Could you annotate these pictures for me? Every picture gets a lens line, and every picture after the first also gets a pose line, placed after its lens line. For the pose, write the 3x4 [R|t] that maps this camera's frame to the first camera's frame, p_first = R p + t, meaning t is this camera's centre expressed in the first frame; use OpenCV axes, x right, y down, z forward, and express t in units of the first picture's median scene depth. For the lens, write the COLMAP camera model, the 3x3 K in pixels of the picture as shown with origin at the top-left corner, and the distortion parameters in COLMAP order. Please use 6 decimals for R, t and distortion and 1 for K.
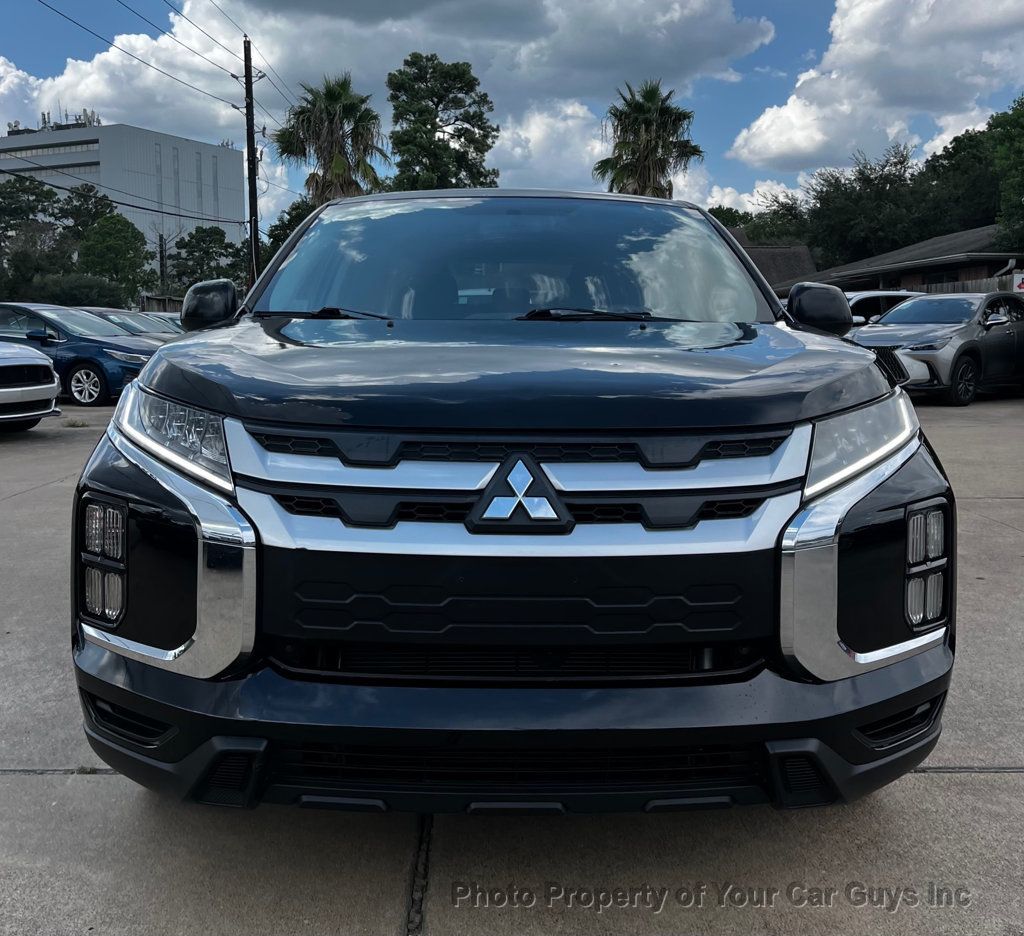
lens RADIAL K [[1046.3, 0, 500.1], [0, 1046.3, 454.9], [0, 0, 1]] dist [0.036833, 0.000000]
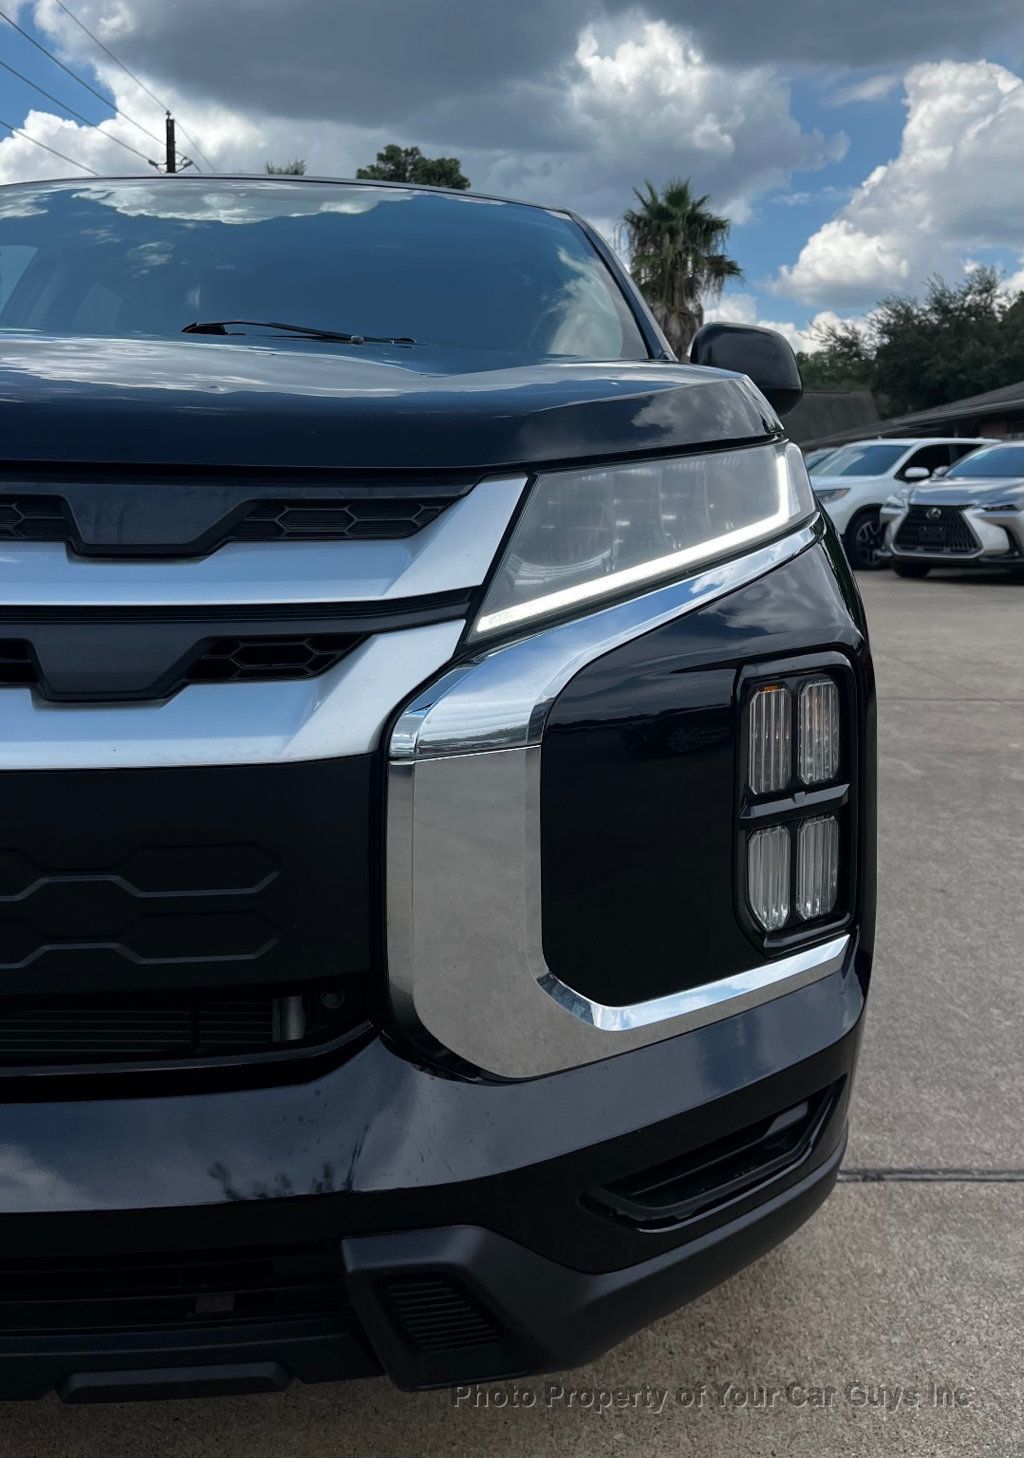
lens RADIAL K [[1303.9, 0, 521.2], [0, 1303.9, 605.6], [0, 0, 1]] dist [0.034198, -0.019417]
pose [[0.999680, 0.016927, 0.018799, 0.198613], [-0.016301, 0.999324, -0.032960, 0.030120], [-0.019344, 0.032643, 0.999280, 0.316558]]
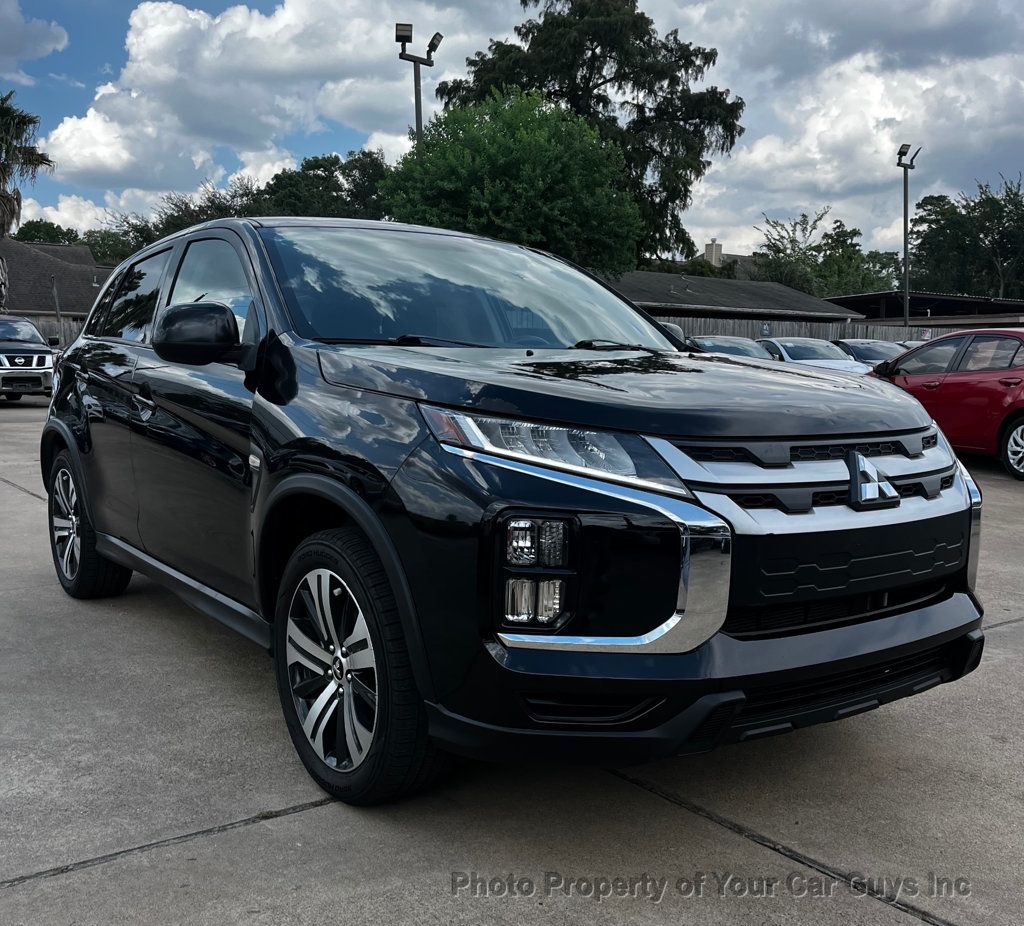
lens RADIAL K [[1046.3, 0, 488.8], [0, 1046.3, 508.2], [0, 0, 1]] dist [0.036833, 0.000000]
pose [[0.819492, -0.077413, 0.567837, -0.750935], [0.062052, 0.996995, 0.046367, -0.013692], [-0.569721, -0.002762, 0.821834, 0.093584]]
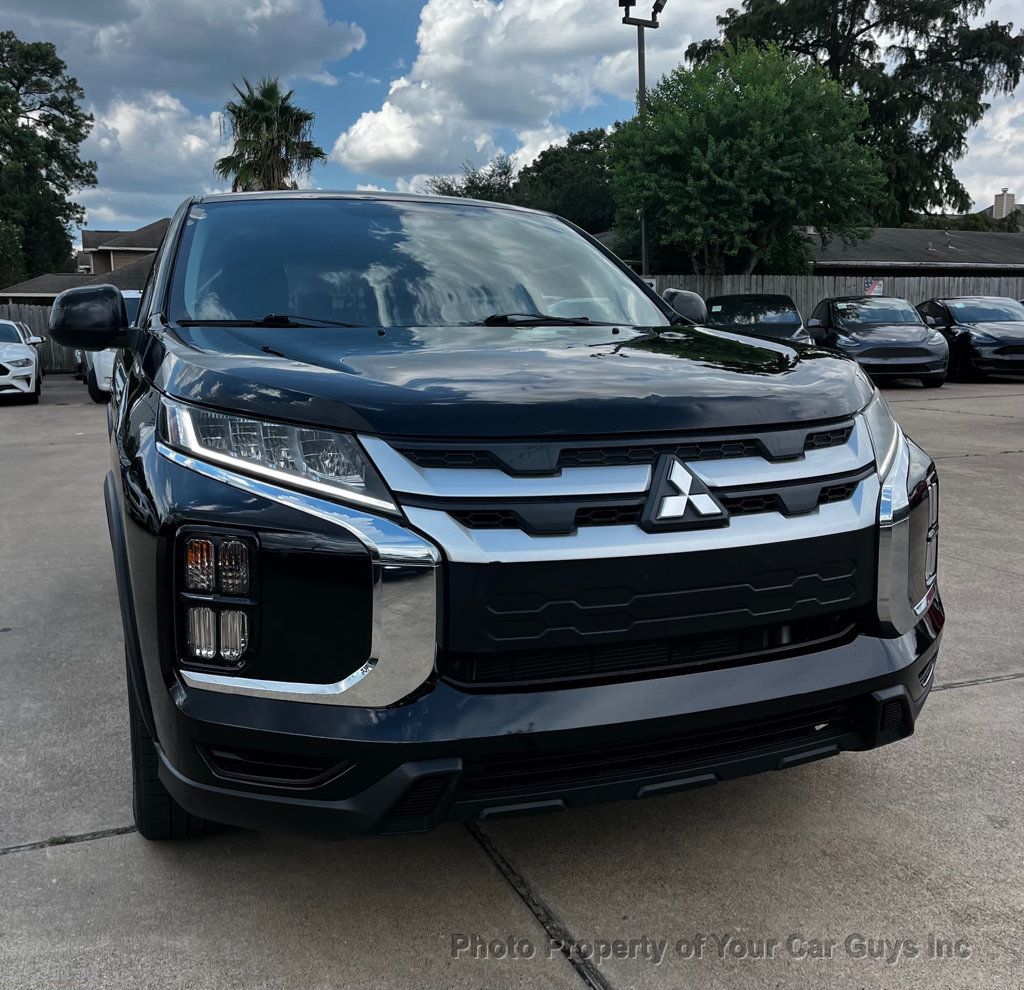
lens RADIAL K [[1035.8, 0, 493.1], [0, 1035.8, 491.2], [0, 0, 1]] dist [0.027615, 0.000000]
pose [[0.936782, -0.069410, 0.342962, -0.330447], [0.057776, 0.997358, 0.044036, -0.013233], [-0.345112, -0.021437, 0.938317, 0.051492]]
